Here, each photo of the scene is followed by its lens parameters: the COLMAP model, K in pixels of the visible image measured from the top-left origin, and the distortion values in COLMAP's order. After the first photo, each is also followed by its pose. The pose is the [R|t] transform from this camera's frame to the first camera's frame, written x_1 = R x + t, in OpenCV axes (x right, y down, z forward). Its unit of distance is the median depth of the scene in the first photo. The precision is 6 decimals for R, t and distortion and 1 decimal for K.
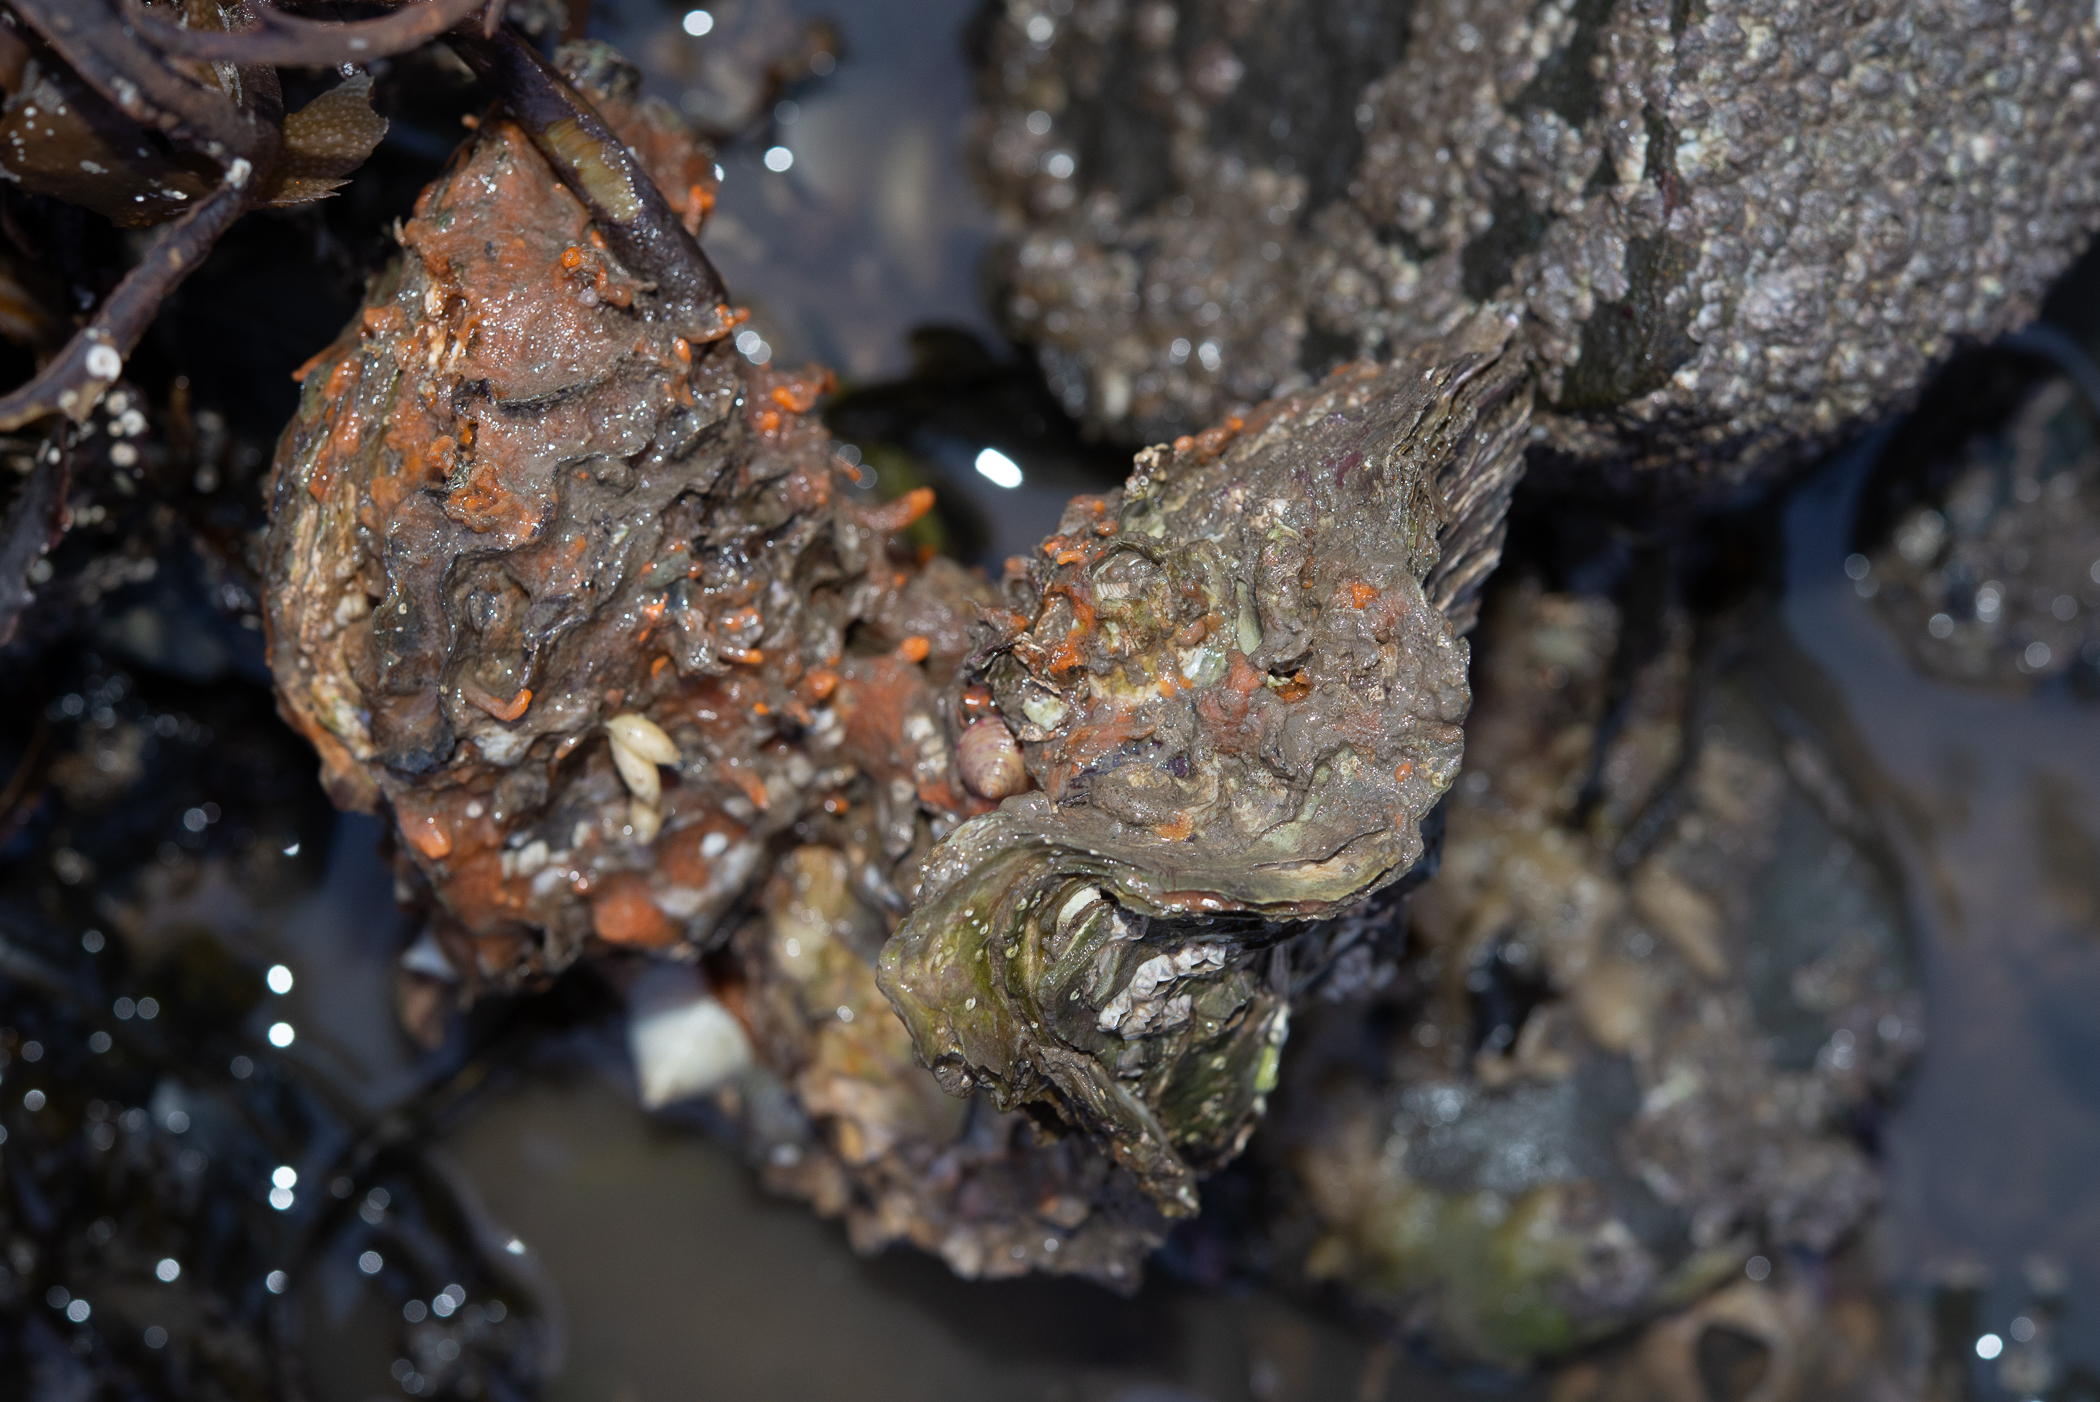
lens RADIAL K [[3610.2, 0, 1050.0], [0, 3610.2, 701.0], [0, 0, 1]] dist [-0.002784, 0.438404]
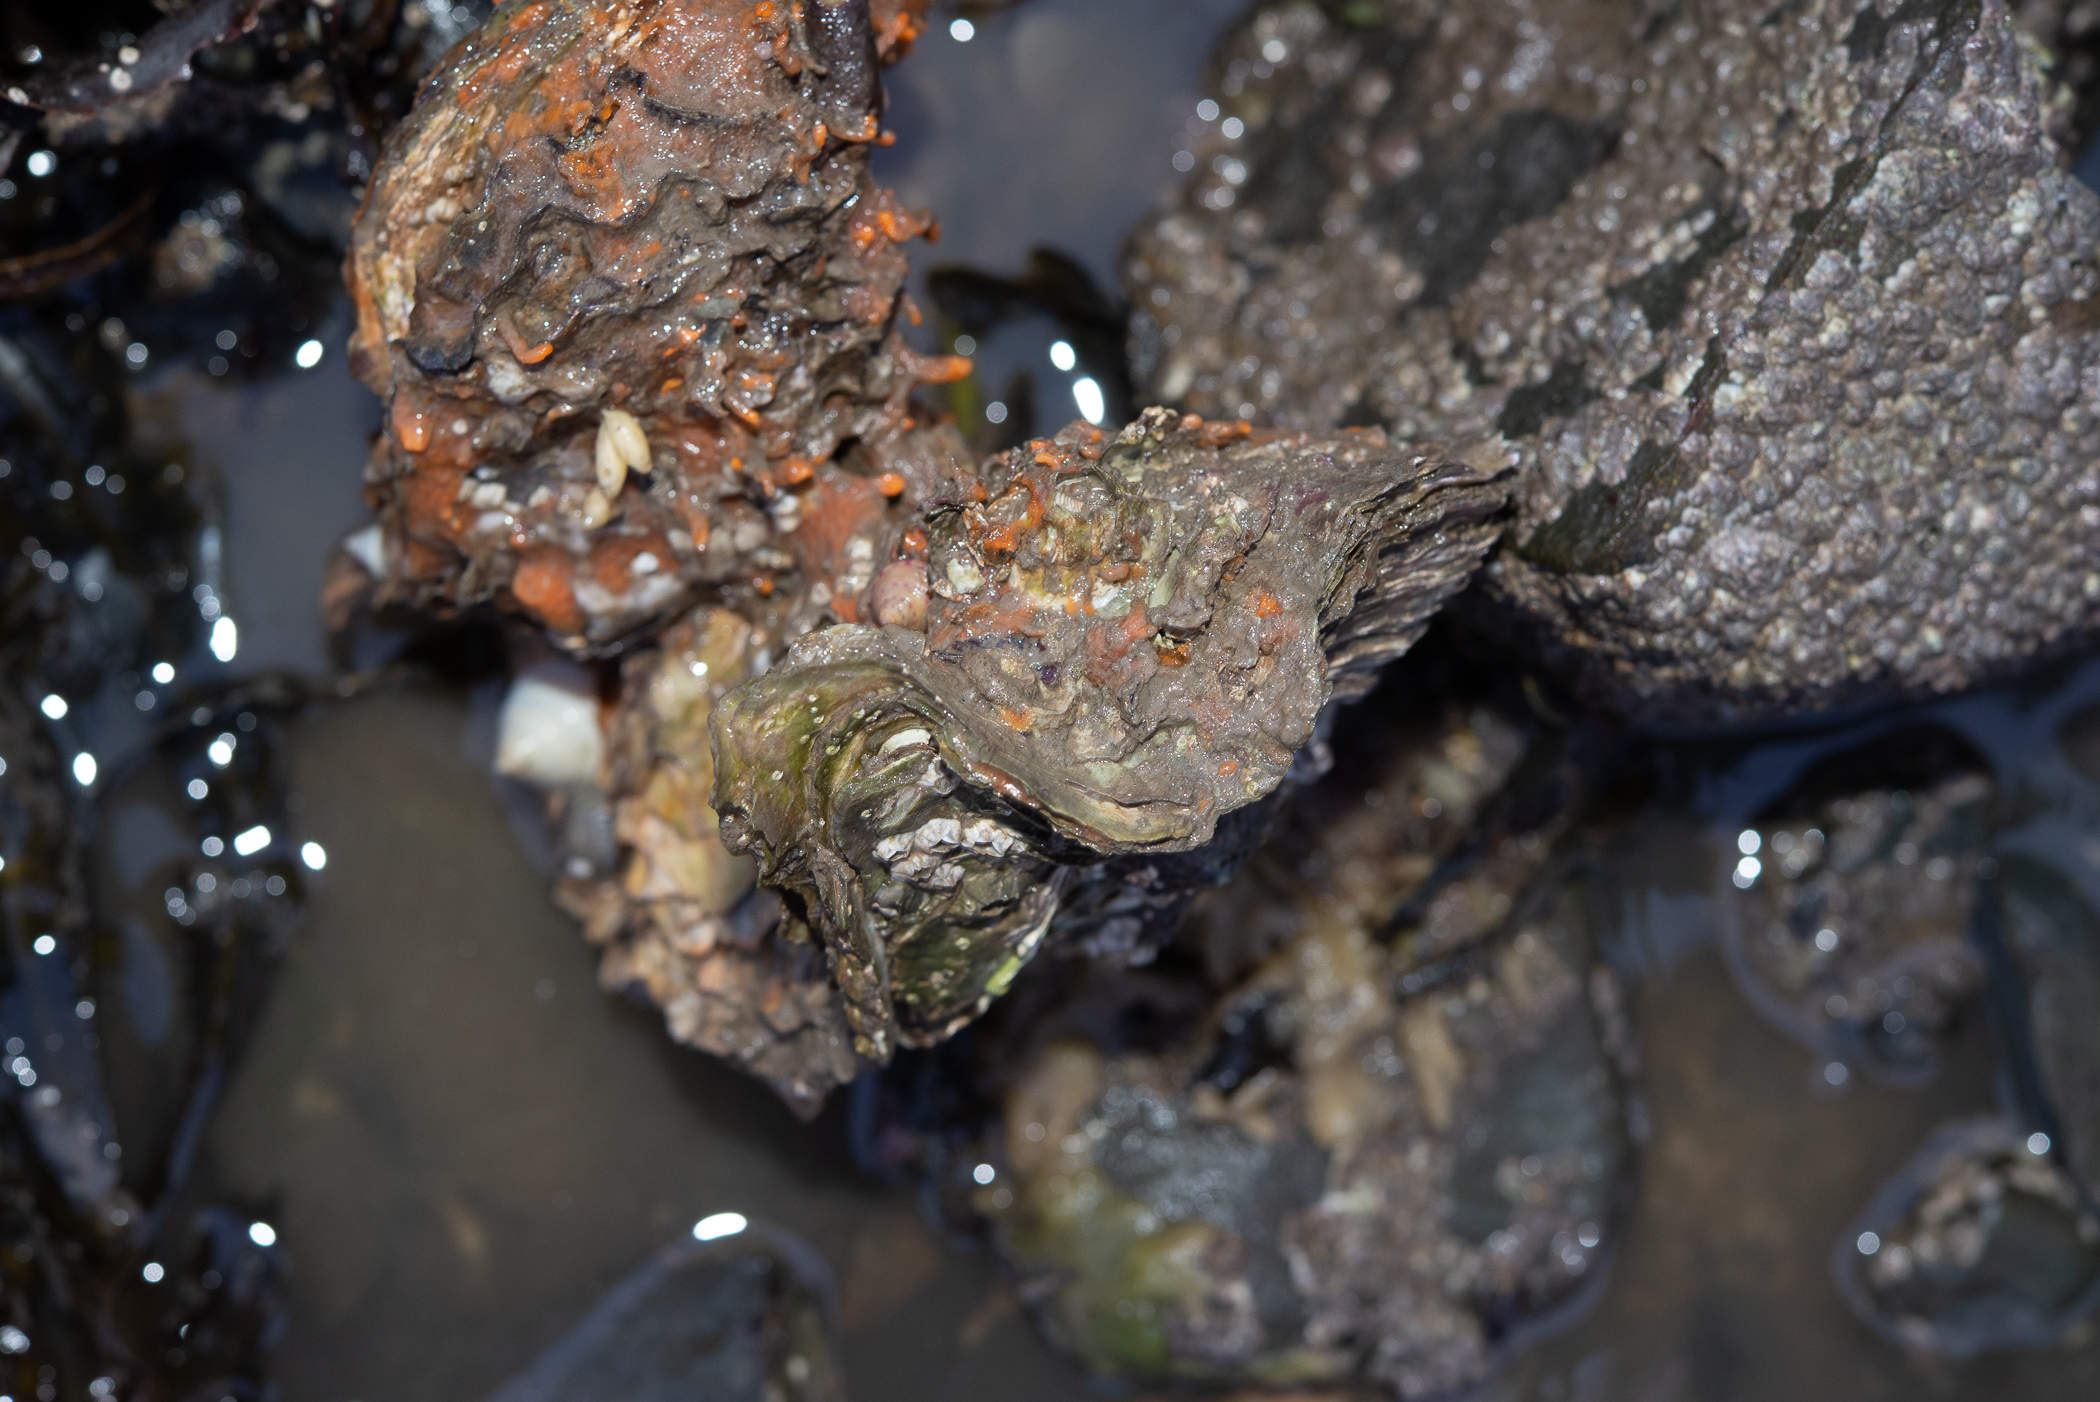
lens RADIAL K [[3614.7, 0, 1050.0], [0, 3614.7, 701.0], [0, 0, 1]] dist [0.034519, 0.167343]
pose [[0.891366, 0.452793, -0.021088, 0.059404], [-0.453114, 0.891342, -0.014055, 0.038361], [0.012432, 0.022083, 0.999679, -0.086961]]
